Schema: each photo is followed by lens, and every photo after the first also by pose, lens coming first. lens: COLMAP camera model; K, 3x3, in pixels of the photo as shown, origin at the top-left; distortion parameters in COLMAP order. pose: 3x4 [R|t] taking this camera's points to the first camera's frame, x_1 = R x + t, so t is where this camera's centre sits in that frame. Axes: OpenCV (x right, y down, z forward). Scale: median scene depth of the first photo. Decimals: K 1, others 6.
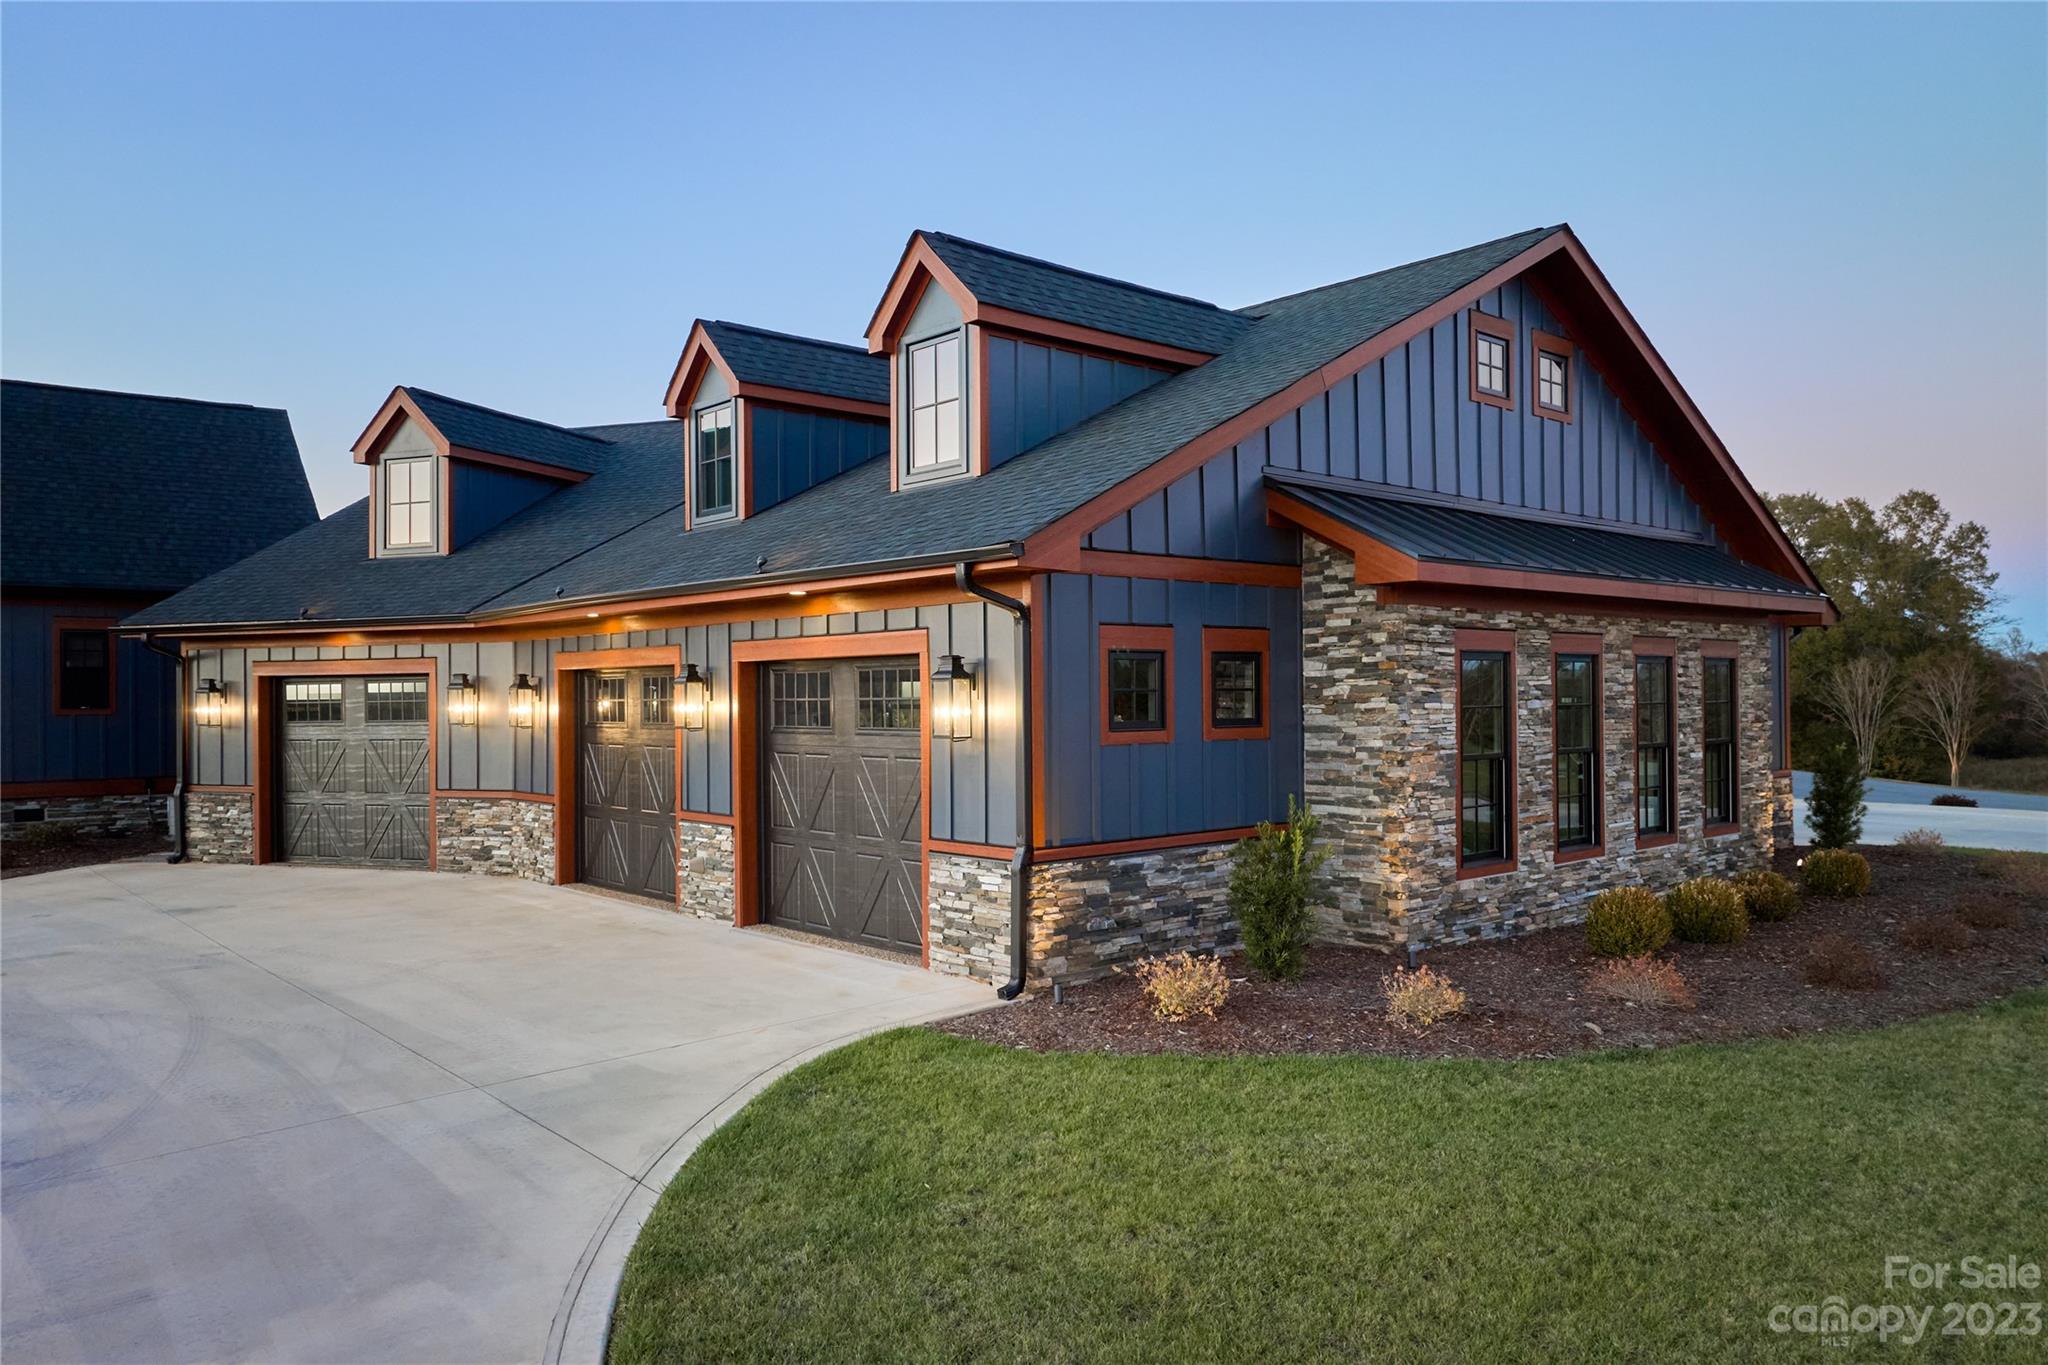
lens RADIAL K [[1445.8, 0, 1024.0], [0, 1445.8, 682.5], [0, 0, 1]] dist [-0.063666, 0.004347]
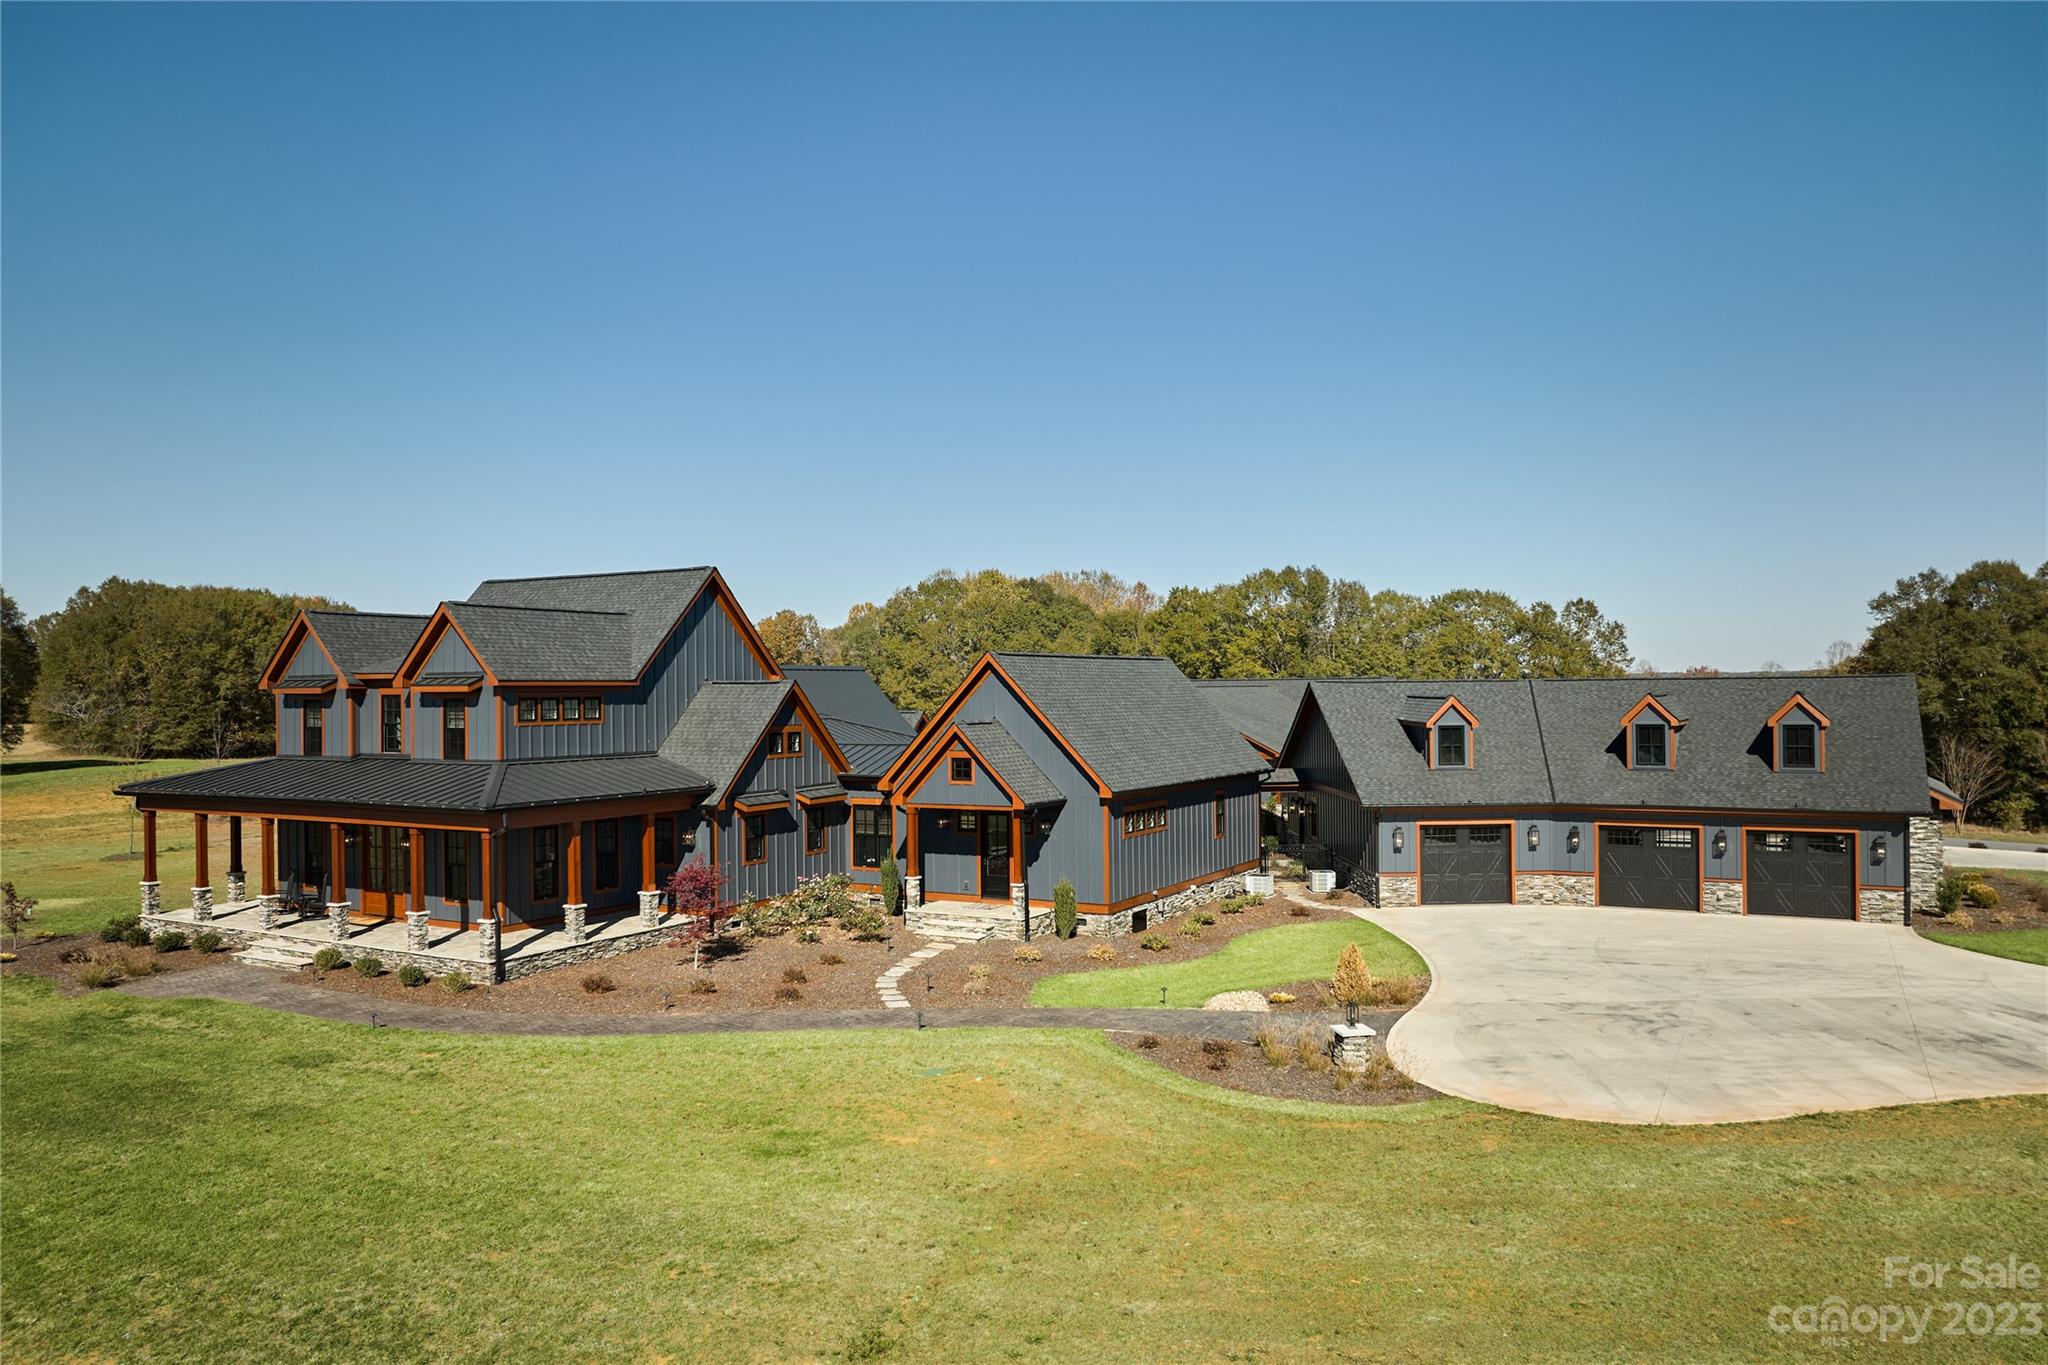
lens RADIAL K [[1445.8, 0, 1024.0], [0, 1445.8, 682.5], [0, 0, 1]] dist [-0.063666, 0.004347]
pose [[0.943396, 0.005827, 0.331616, -1.868982], [-0.006534, 0.999978, 0.001017, -0.224212], [-0.331603, -0.003126, 0.943414, -0.936219]]
